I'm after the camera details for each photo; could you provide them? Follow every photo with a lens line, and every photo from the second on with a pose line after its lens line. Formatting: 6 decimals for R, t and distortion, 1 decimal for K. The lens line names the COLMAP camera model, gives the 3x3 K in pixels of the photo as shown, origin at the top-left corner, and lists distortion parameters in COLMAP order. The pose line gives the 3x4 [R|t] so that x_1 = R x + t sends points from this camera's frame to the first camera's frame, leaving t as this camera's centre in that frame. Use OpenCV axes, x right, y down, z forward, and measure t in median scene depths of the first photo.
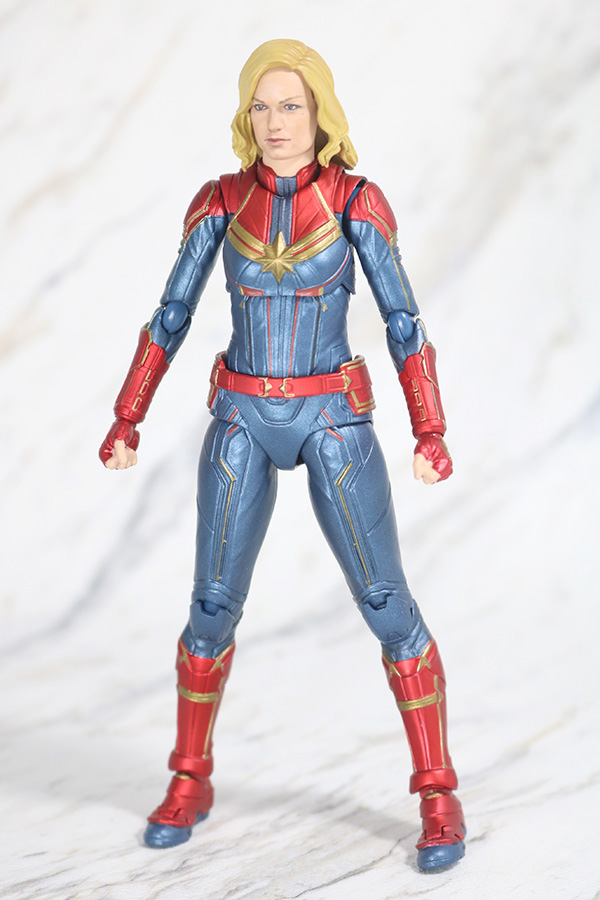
lens RADIAL K [[2262.6, 0, 300.0], [0, 2262.6, 450.0], [0, 0, 1]] dist [-0.012537, -0.133350]
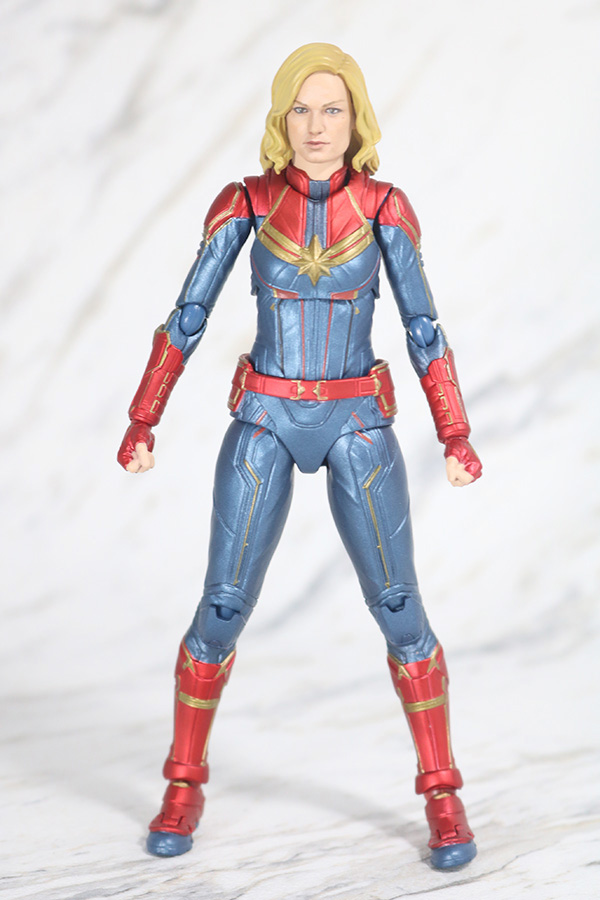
lens RADIAL K [[2262.6, 0, 300.0], [0, 2262.6, 450.0], [0, 0, 1]] dist [-0.012537, -0.133350]
pose [[0.982164, 0.003028, 0.188002, -0.197190], [-0.000818, 0.999930, -0.011833, 0.010374], [-0.188025, 0.011468, 0.982097, 0.017542]]
